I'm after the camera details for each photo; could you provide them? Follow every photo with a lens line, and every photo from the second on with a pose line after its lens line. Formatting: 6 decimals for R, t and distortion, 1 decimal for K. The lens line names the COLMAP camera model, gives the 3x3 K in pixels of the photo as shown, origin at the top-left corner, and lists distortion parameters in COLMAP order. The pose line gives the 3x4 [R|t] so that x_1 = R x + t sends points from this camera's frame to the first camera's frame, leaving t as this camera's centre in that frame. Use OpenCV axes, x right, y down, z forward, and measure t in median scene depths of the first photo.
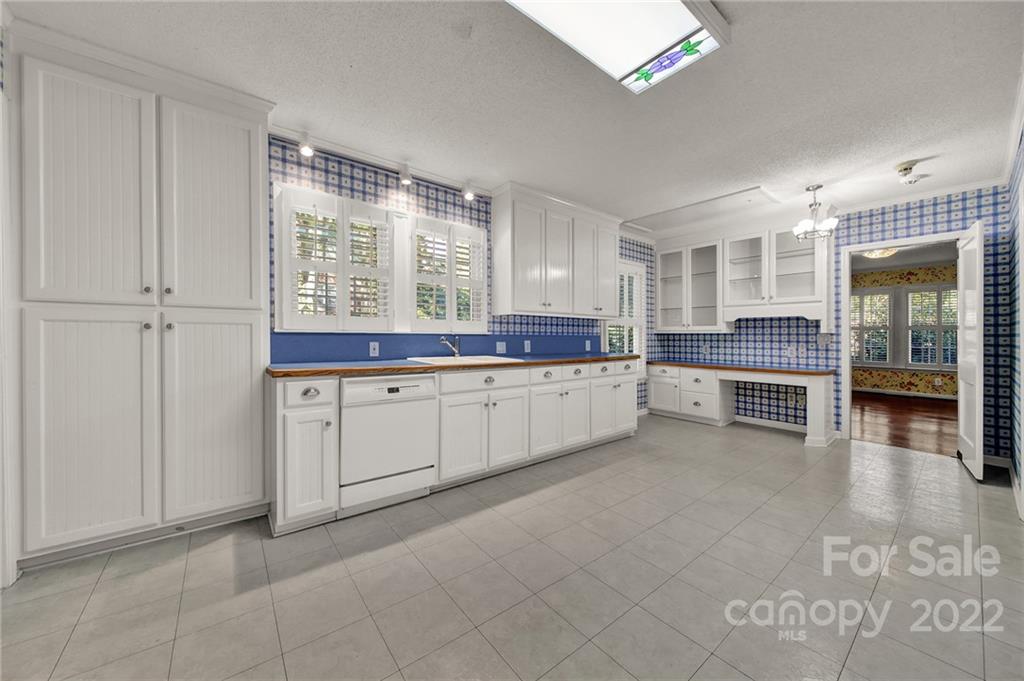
lens RADIAL K [[367.2, 0, 503.7], [0, 367.2, 337.6], [0, 0, 1]] dist [-0.001536, -0.000880]
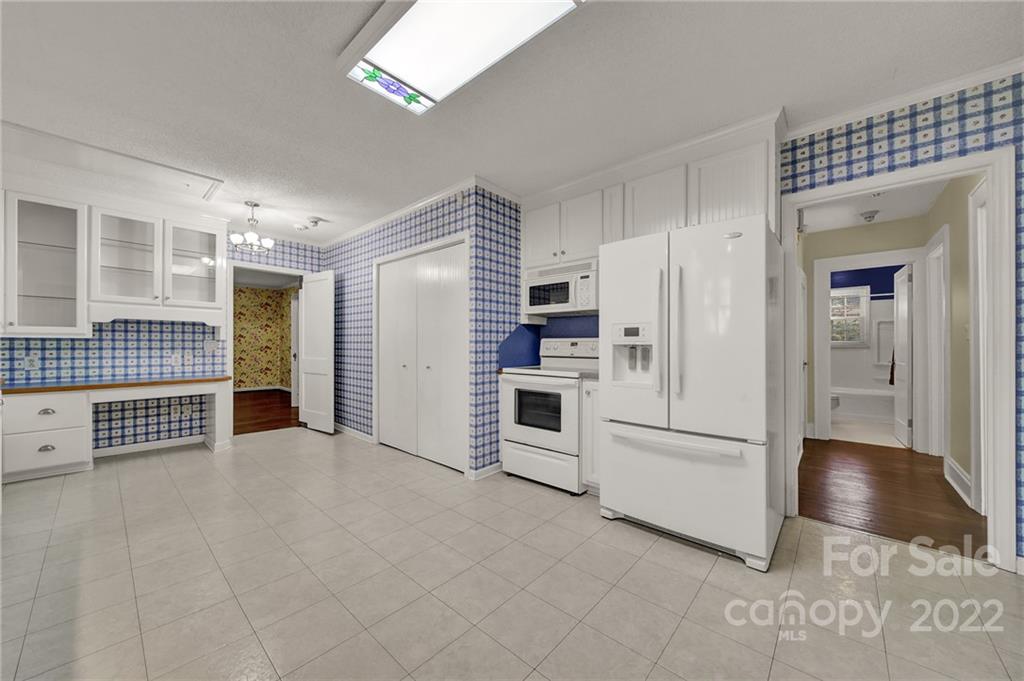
lens RADIAL K [[367.2, 0, 515.0], [0, 367.2, 339.8], [0, 0, 1]] dist [-0.001536, -0.000880]
pose [[-0.187005, 0.007826, 0.982328, -0.265676], [0.000950, 0.999969, -0.007786, -0.002680], [-0.982358, -0.000522, -0.187007, 0.338923]]
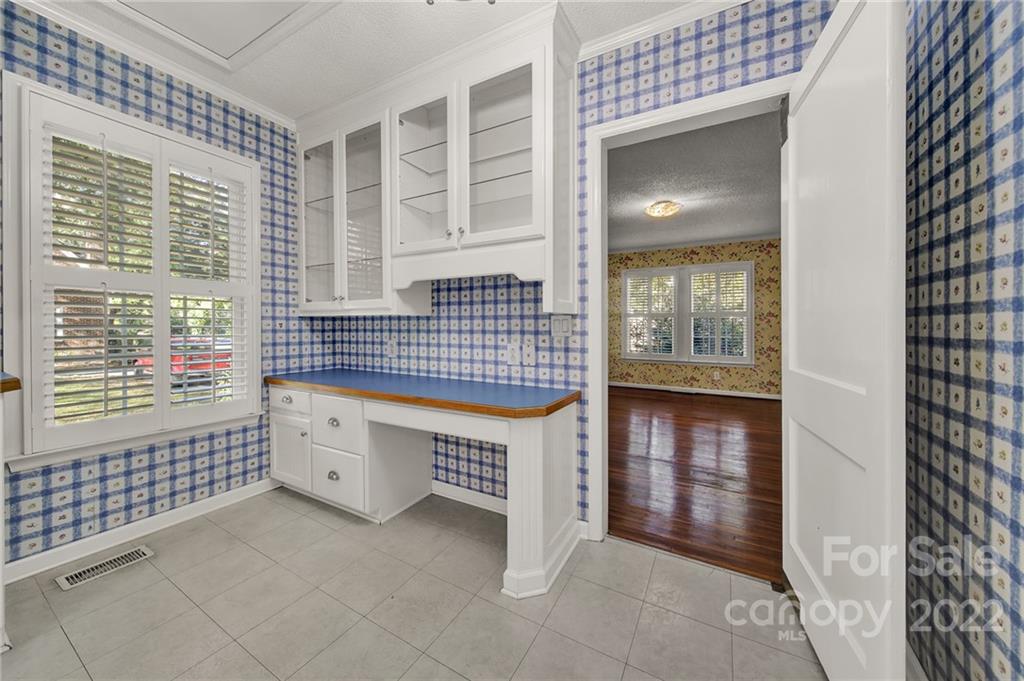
lens RADIAL K [[367.2, 0, 506.4], [0, 367.2, 332.0], [0, 0, 1]] dist [-0.001536, -0.000880]
pose [[0.930455, -0.007771, 0.366323, 0.594568], [0.003584, 0.999920, 0.012108, 0.004813], [-0.366388, -0.009953, 0.930409, 0.549375]]
